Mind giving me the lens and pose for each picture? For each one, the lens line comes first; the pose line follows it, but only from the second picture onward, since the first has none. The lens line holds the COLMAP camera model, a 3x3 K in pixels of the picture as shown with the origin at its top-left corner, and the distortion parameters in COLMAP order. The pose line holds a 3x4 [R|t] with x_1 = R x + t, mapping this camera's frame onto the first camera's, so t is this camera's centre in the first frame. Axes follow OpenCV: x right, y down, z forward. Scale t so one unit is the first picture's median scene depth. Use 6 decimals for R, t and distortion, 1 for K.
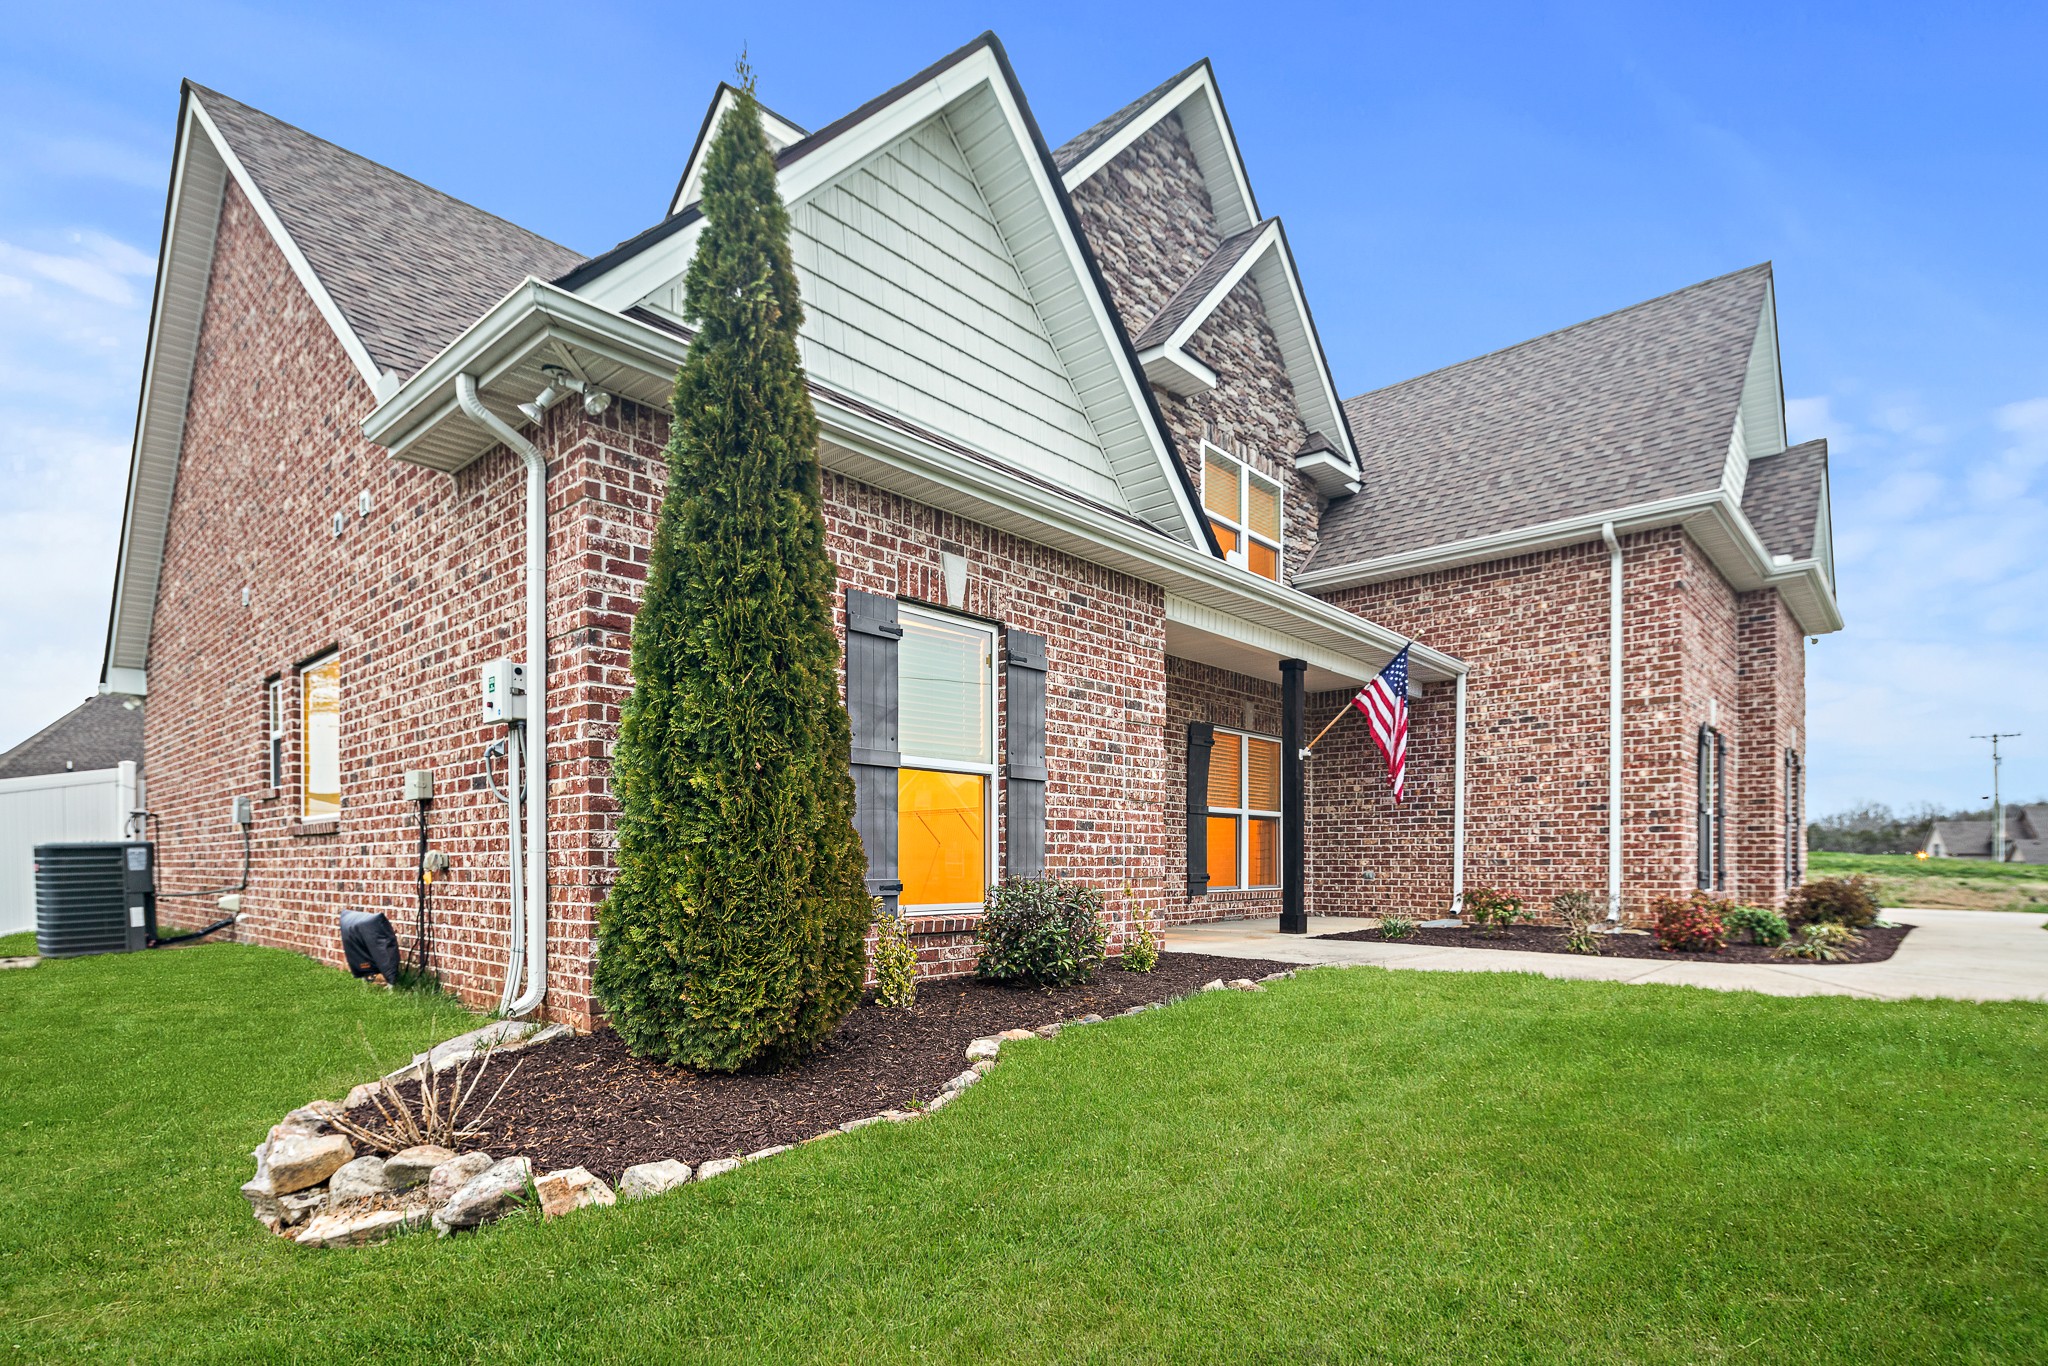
lens RADIAL K [[1042.0, 0, 1016.2], [0, 1042.0, 872.7], [0, 0, 1]] dist [-0.003123, -0.001465]
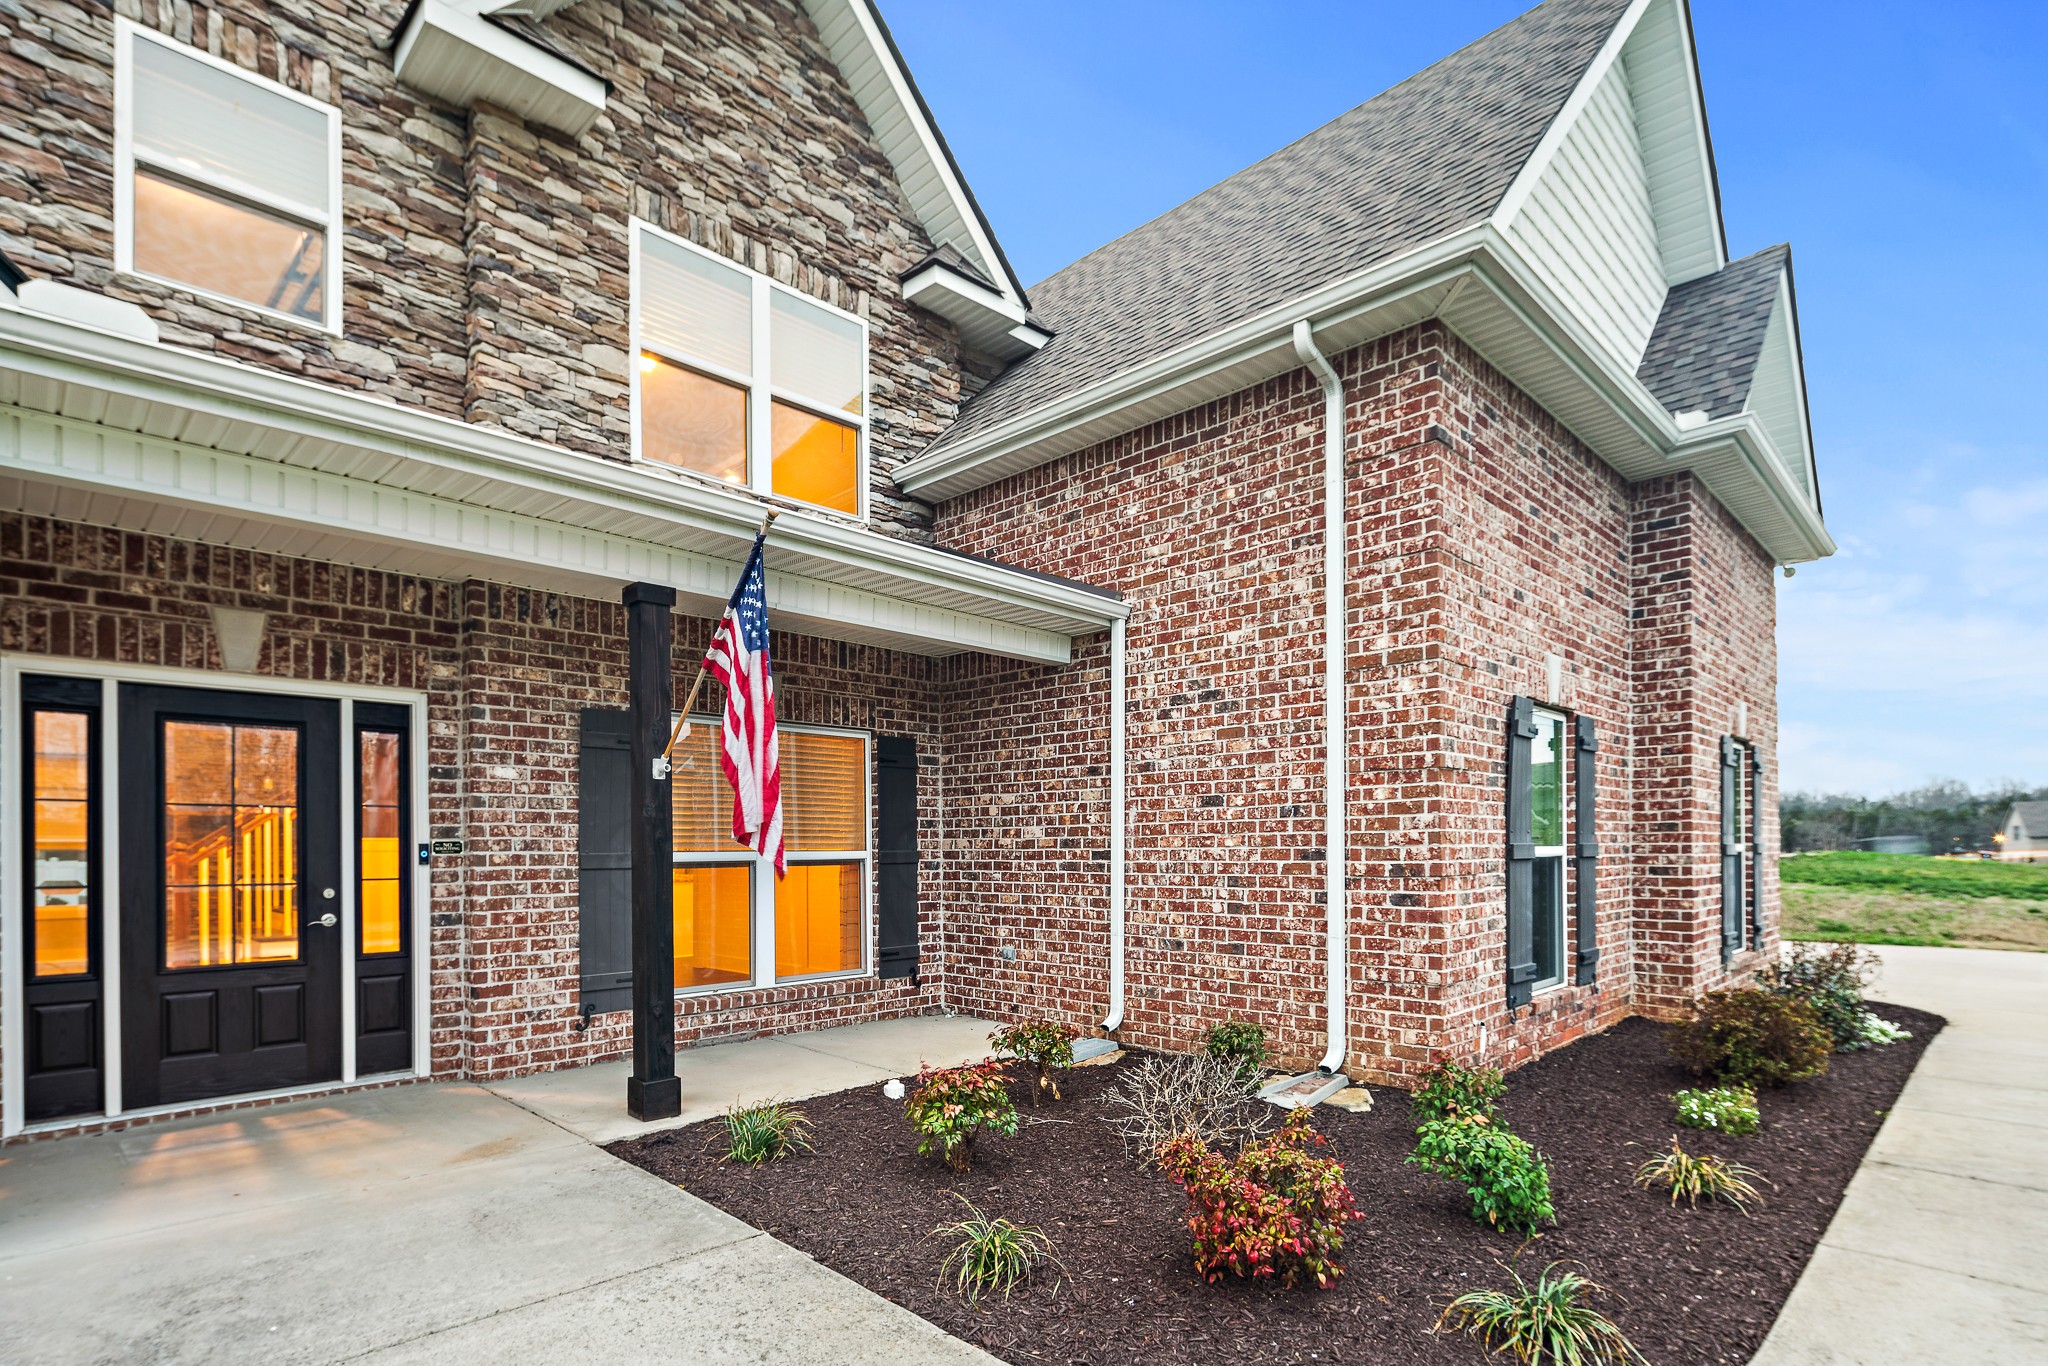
lens RADIAL K [[1034.1, 0, 1031.0], [0, 1034.1, 848.9], [0, 0, 1]] dist [-0.000774, -0.002300]
pose [[0.999188, -0.006101, -0.039837, 0.416698], [0.005896, 0.999969, -0.005271, -0.061550], [0.039868, 0.005032, 0.999192, 0.434762]]
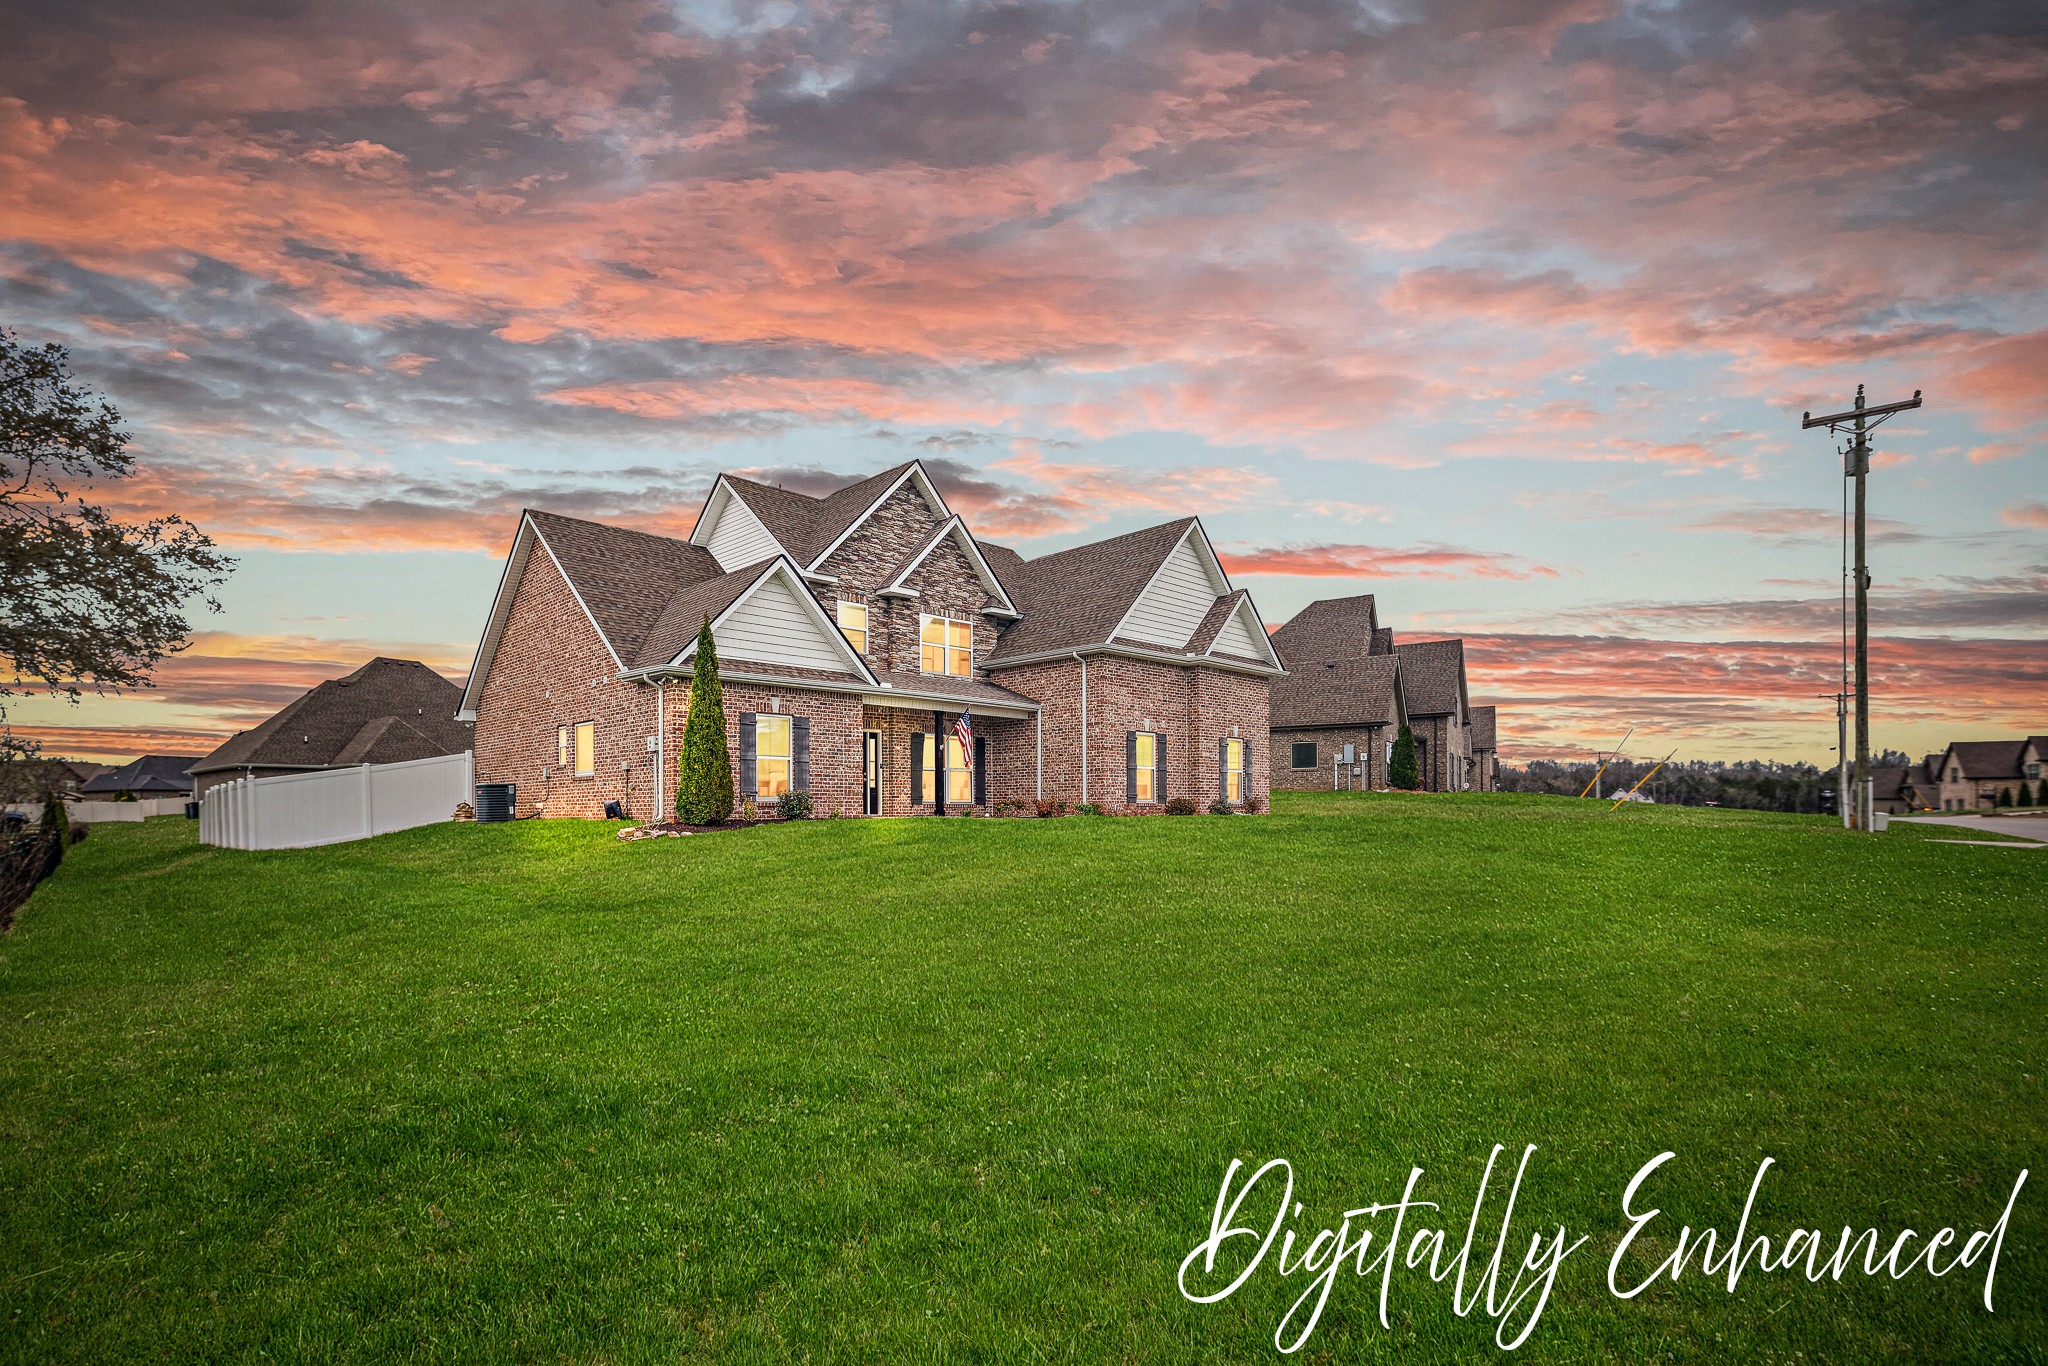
lens RADIAL K [[1047.0, 0, 1023.1], [0, 1047.0, 821.0], [0, 0, 1]] dist [0.001389, 0.000190]
pose [[0.998920, -0.003728, -0.046320, 0.517911], [0.003563, 0.999987, -0.003648, 0.068062], [0.046333, 0.003480, 0.998920, -1.368158]]
